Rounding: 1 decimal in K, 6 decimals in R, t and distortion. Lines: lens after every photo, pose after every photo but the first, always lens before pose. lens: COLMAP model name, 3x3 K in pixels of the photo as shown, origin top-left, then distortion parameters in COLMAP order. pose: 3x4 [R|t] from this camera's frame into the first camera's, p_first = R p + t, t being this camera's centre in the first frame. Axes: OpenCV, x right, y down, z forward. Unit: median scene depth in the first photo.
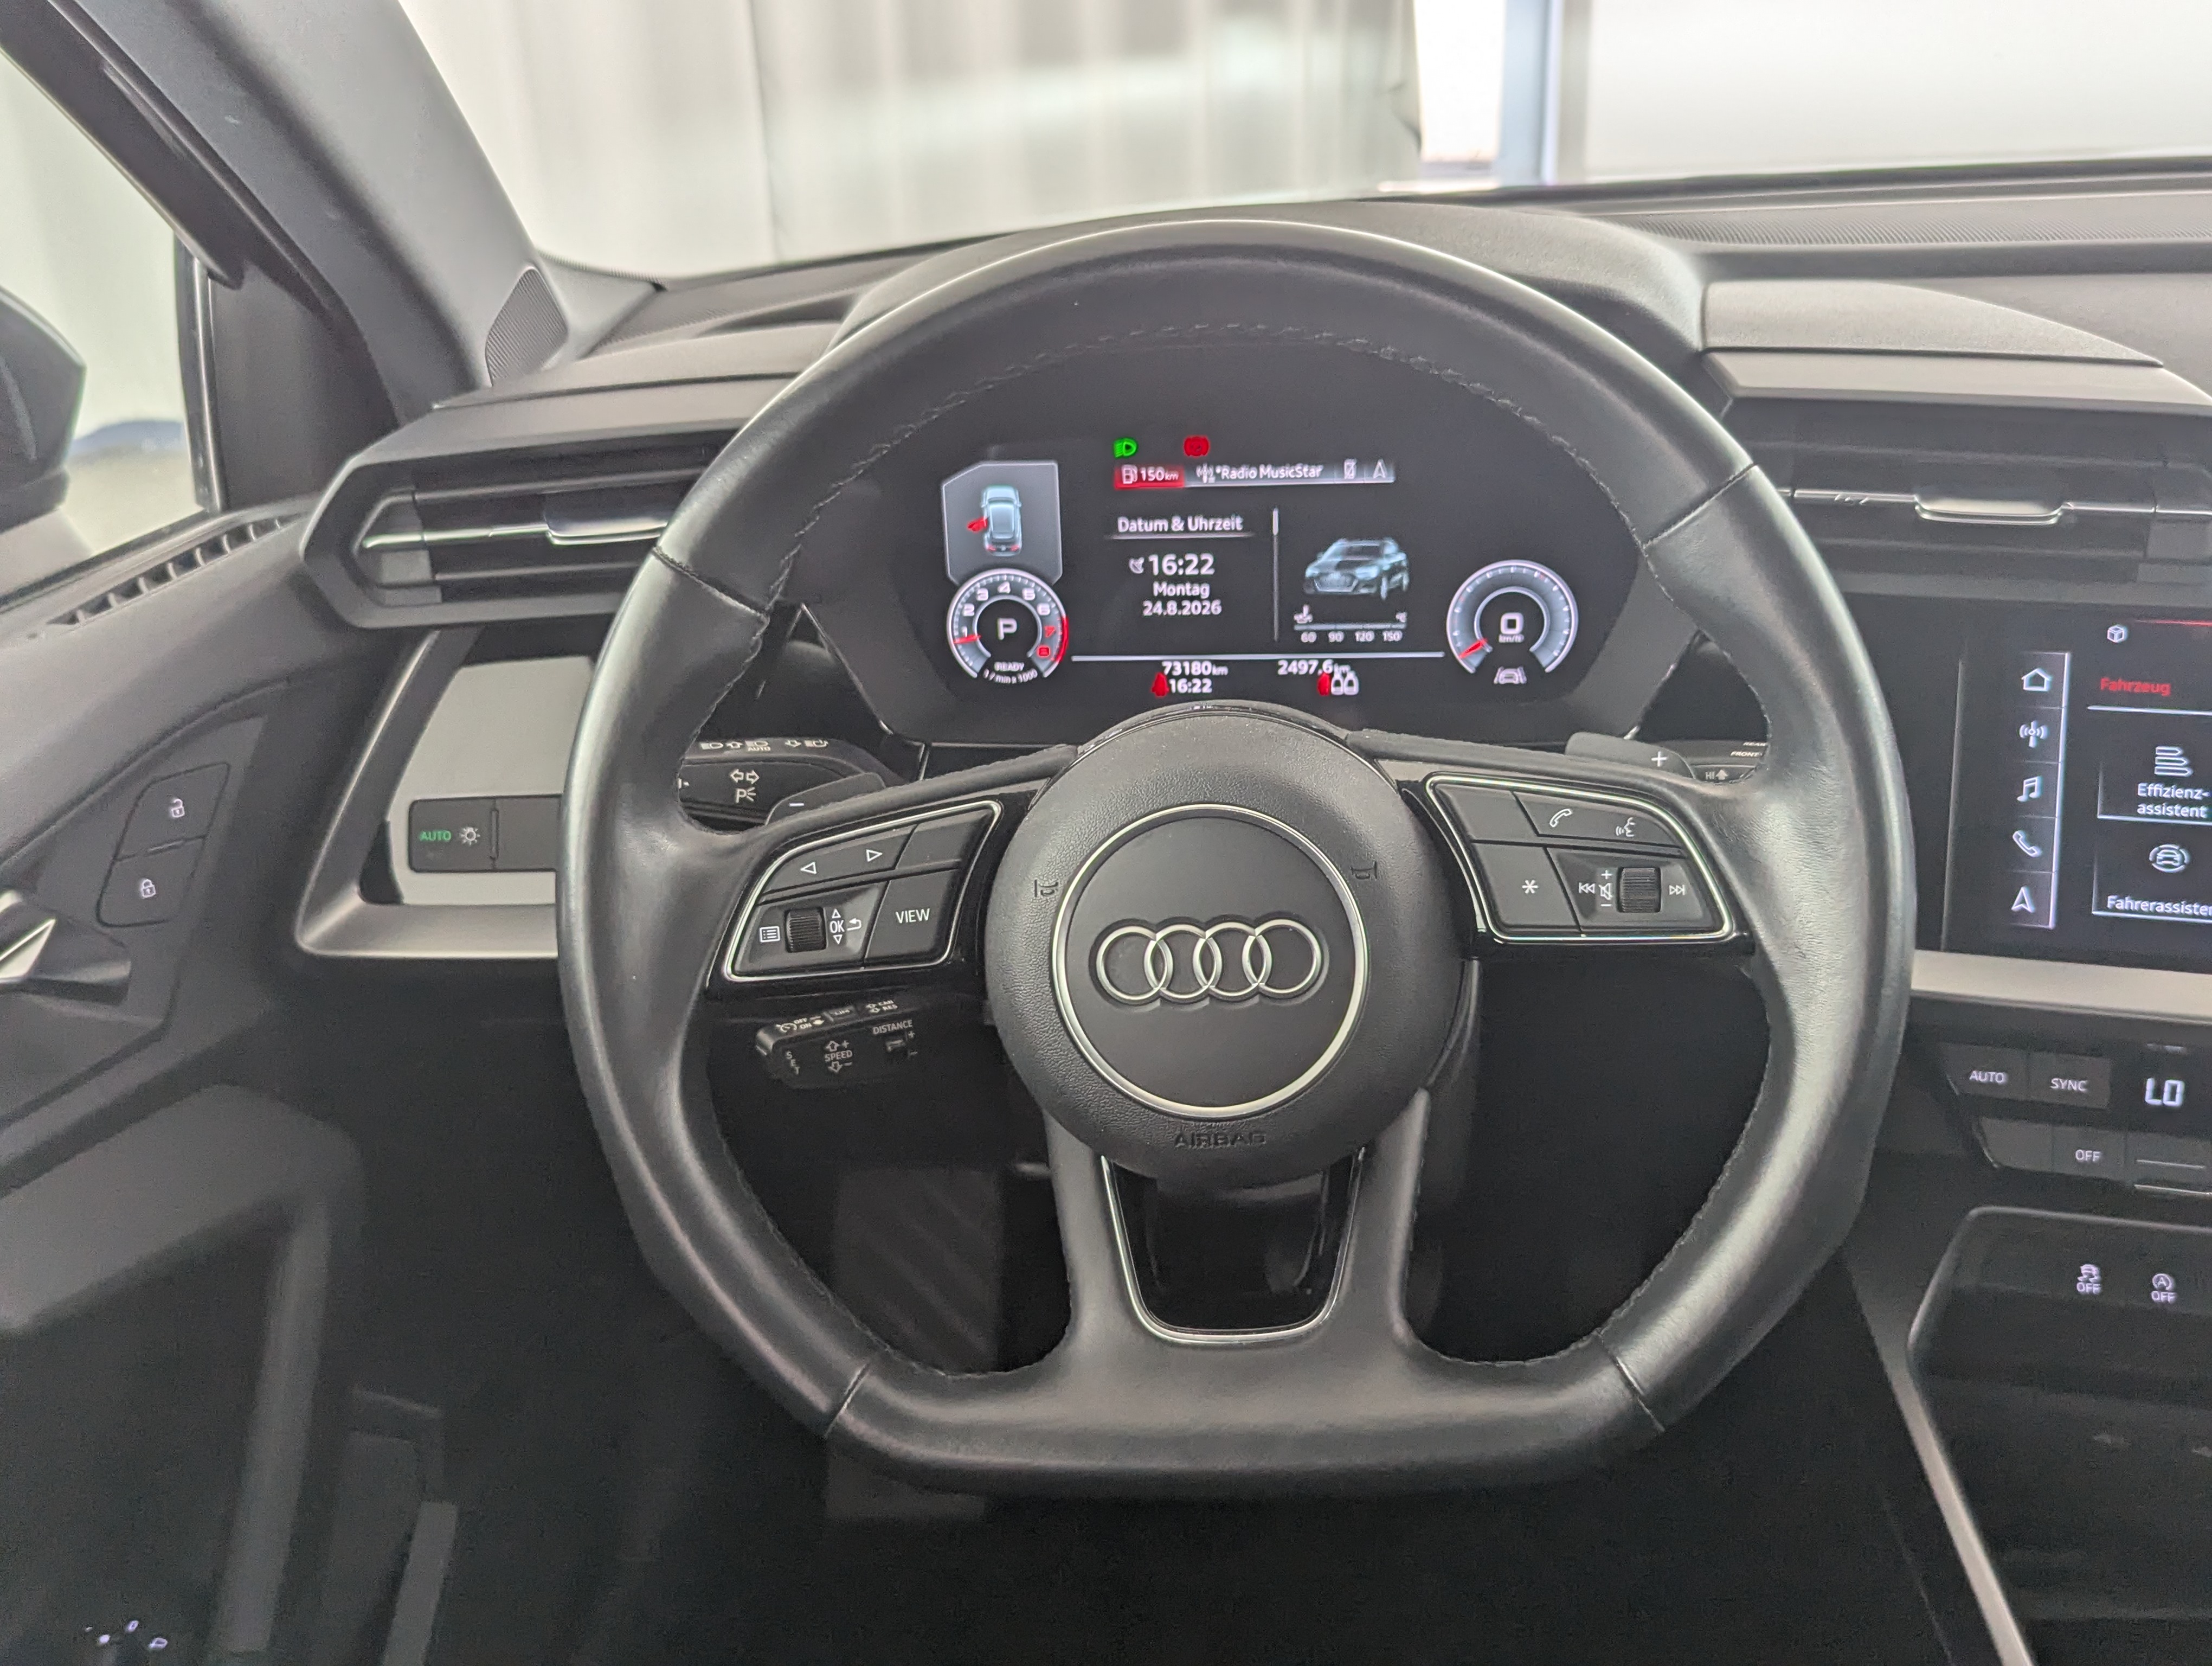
lens RADIAL K [[2013.7, 0, 1076.3], [0, 2013.7, 821.0], [0, 0, 1]] dist [0.066015, -0.096140]
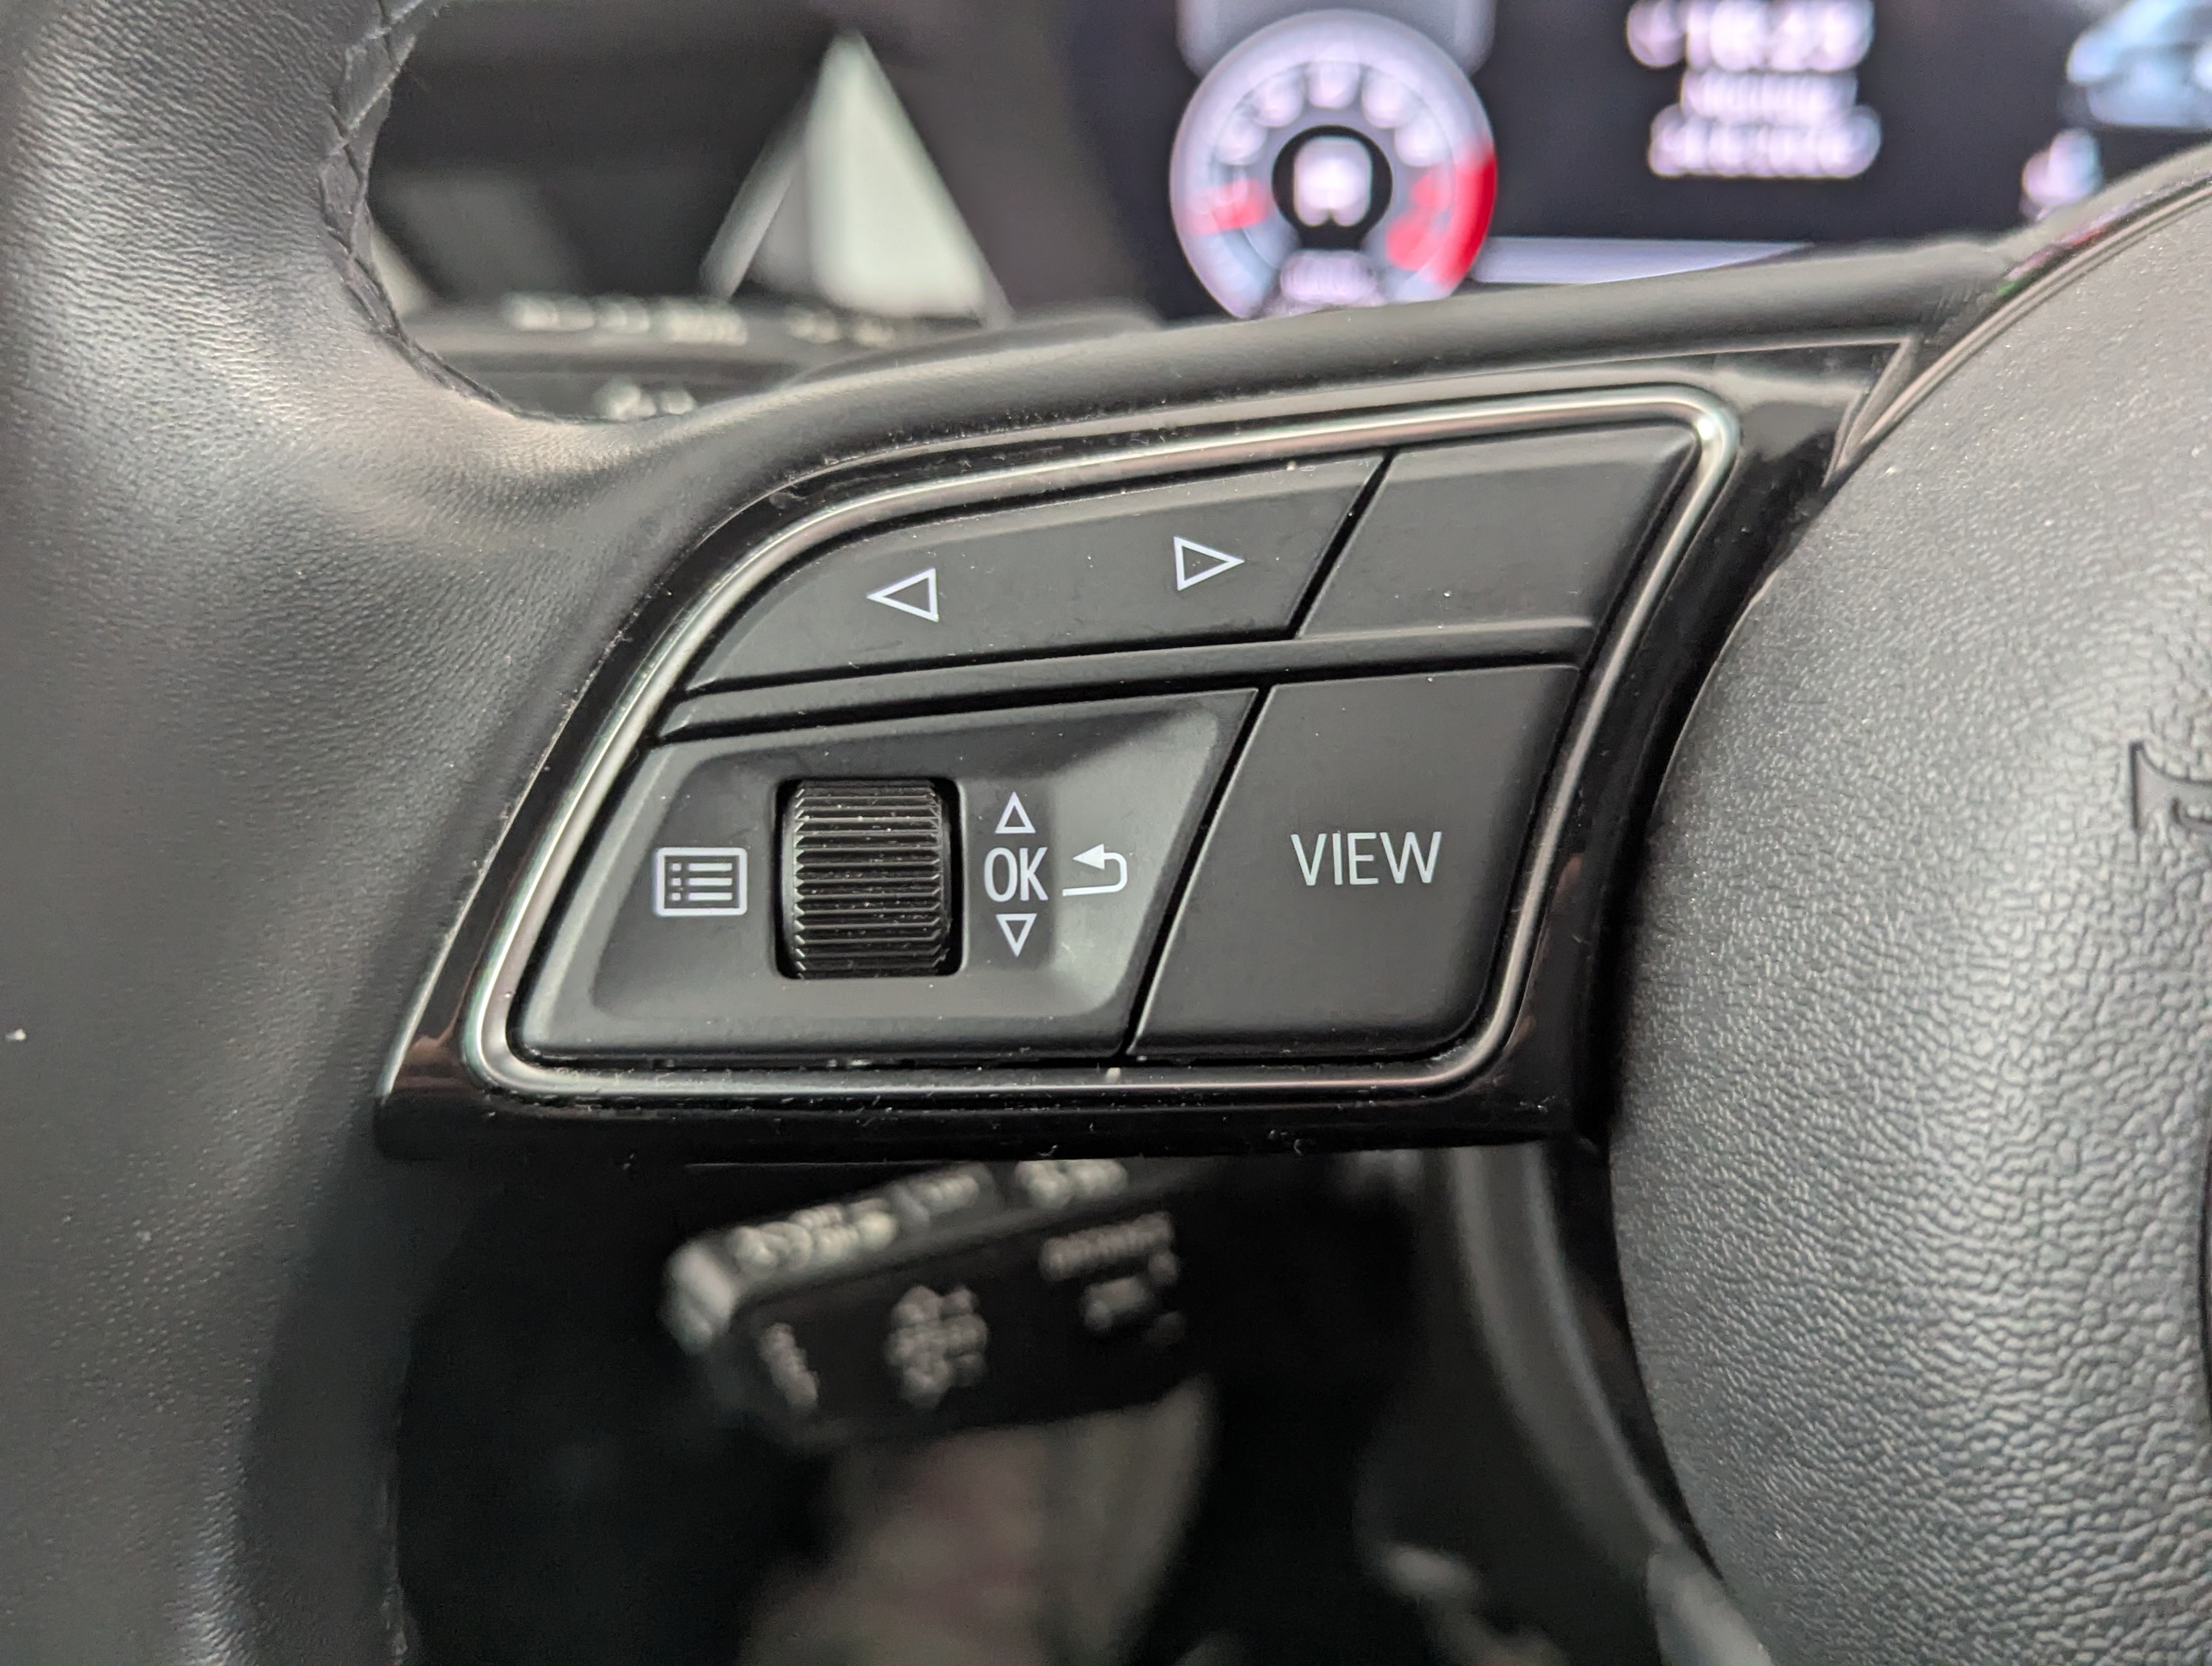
lens RADIAL K [[2062.2, 0, 1110.0], [0, 2062.2, 825.8], [0, 0, 1]] dist [0.008437, 0.009010]
pose [[0.995370, 0.086562, 0.041777, -0.093071], [-0.087913, 0.995625, 0.031660, 0.030826], [-0.038854, -0.035186, 0.998625, 0.611925]]
